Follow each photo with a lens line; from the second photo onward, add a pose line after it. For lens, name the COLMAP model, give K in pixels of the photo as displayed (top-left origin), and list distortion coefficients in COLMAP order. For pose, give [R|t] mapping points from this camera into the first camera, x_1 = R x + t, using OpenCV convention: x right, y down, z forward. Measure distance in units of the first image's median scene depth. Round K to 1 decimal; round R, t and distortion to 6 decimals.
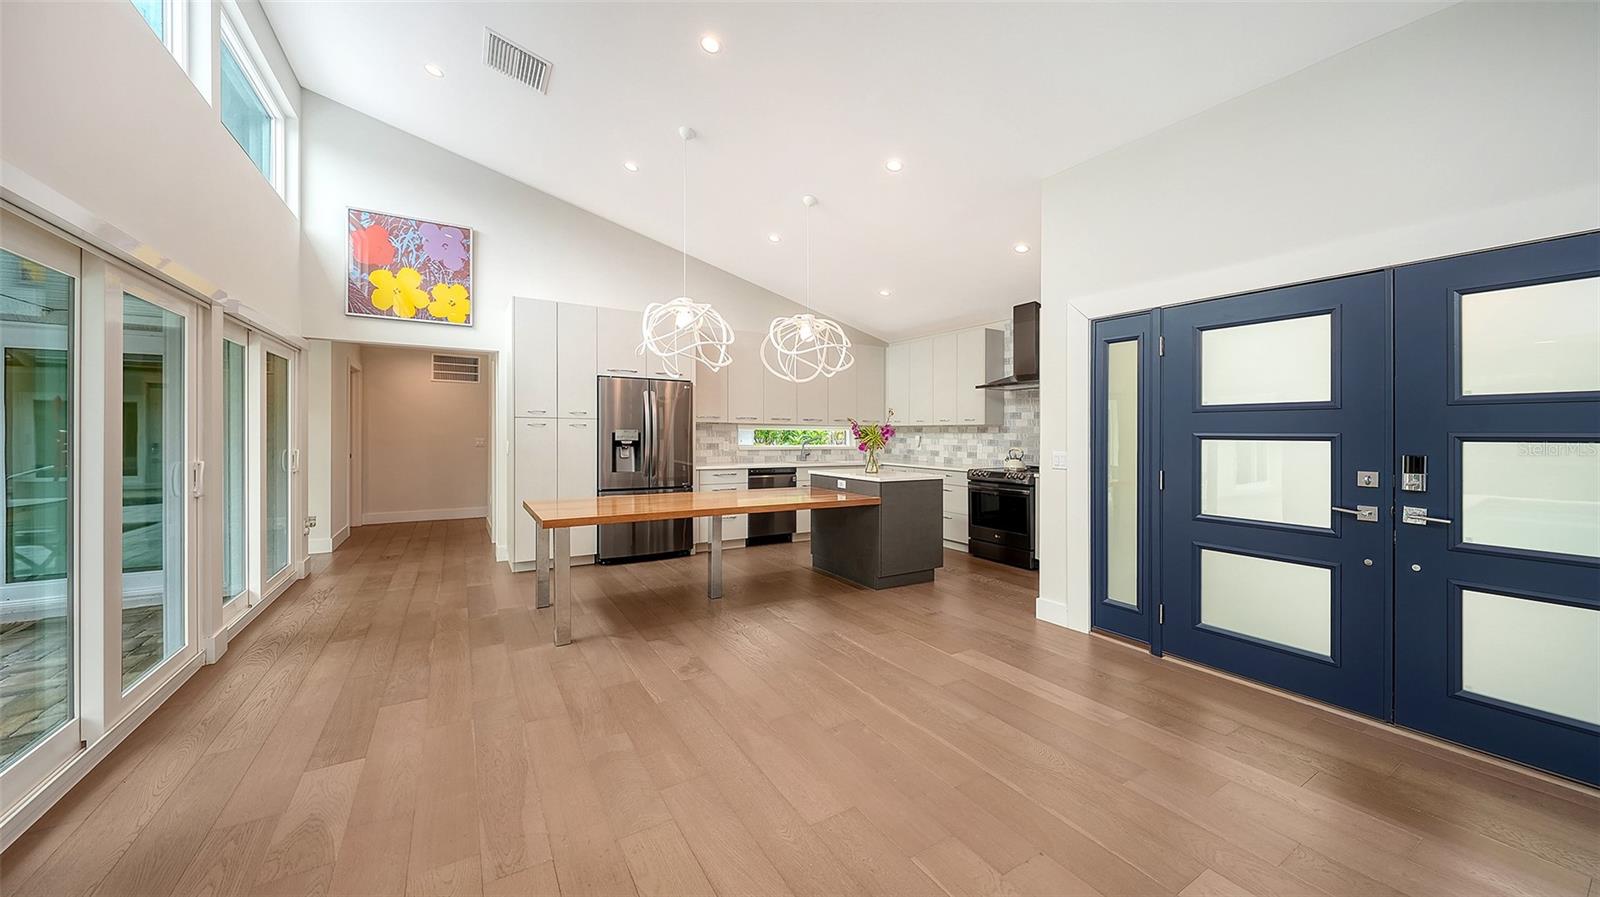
lens RADIAL K [[560.2, 0, 797.2], [0, 560.2, 443.0], [0, 0, 1]] dist [-0.002576, -0.000509]
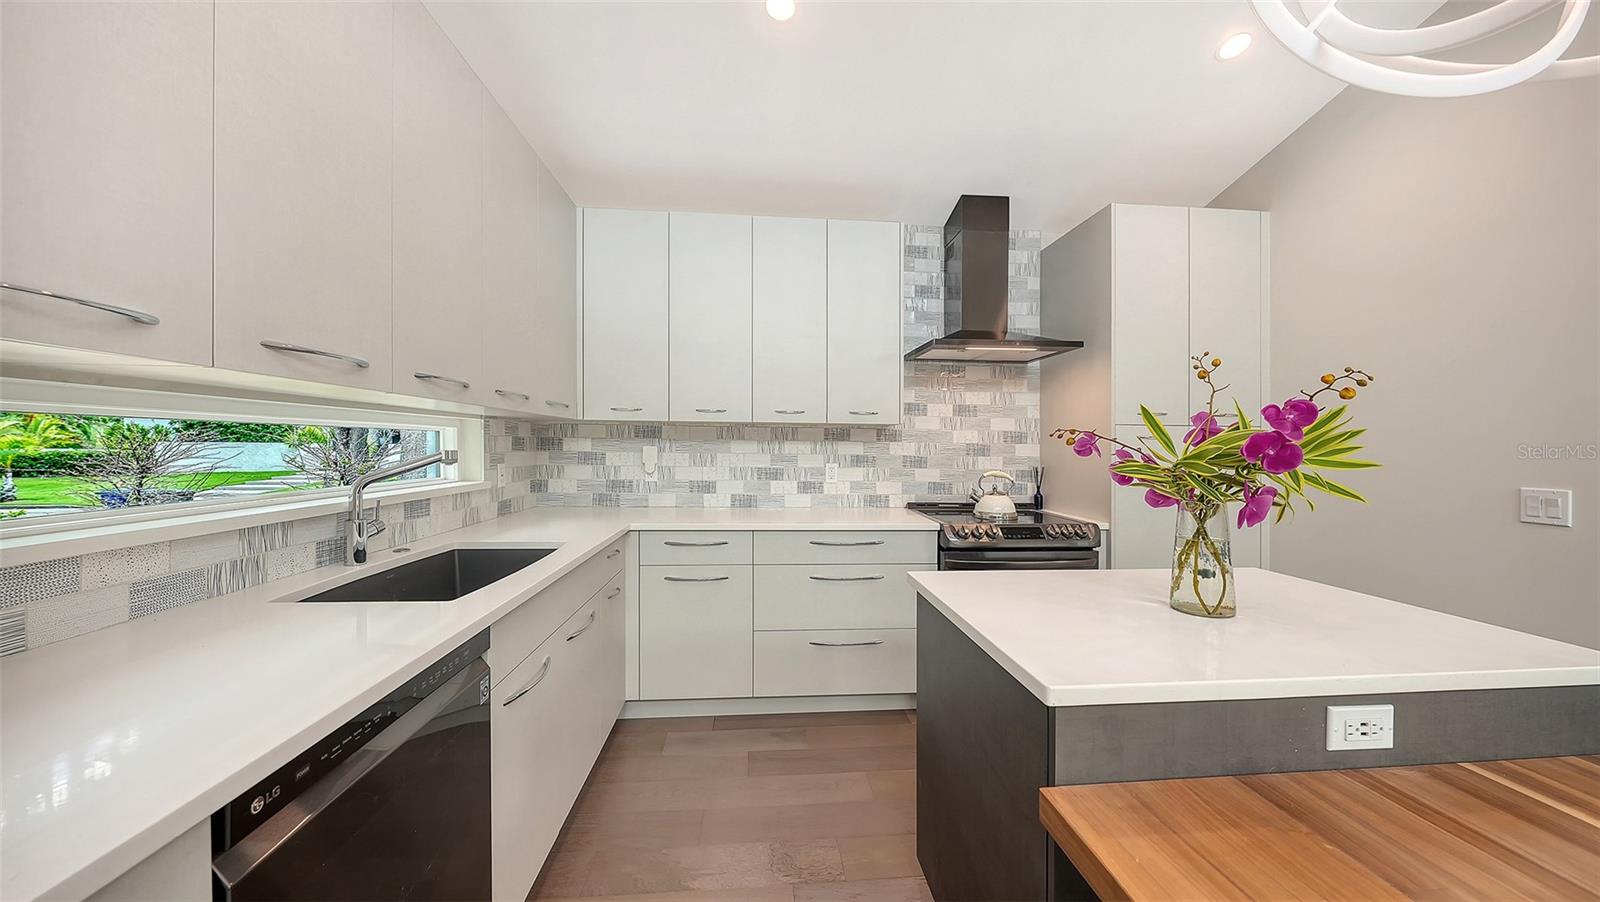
lens RADIAL K [[556.2, 0, 806.2], [0, 556.2, 451.6], [0, 0, 1]] dist [-0.008245, -0.000124]
pose [[0.432268, -0.012831, 0.901654, -0.147857], [0.006942, 0.999916, 0.010902, -0.018289], [-0.901718, 0.001547, 0.432321, 1.012658]]
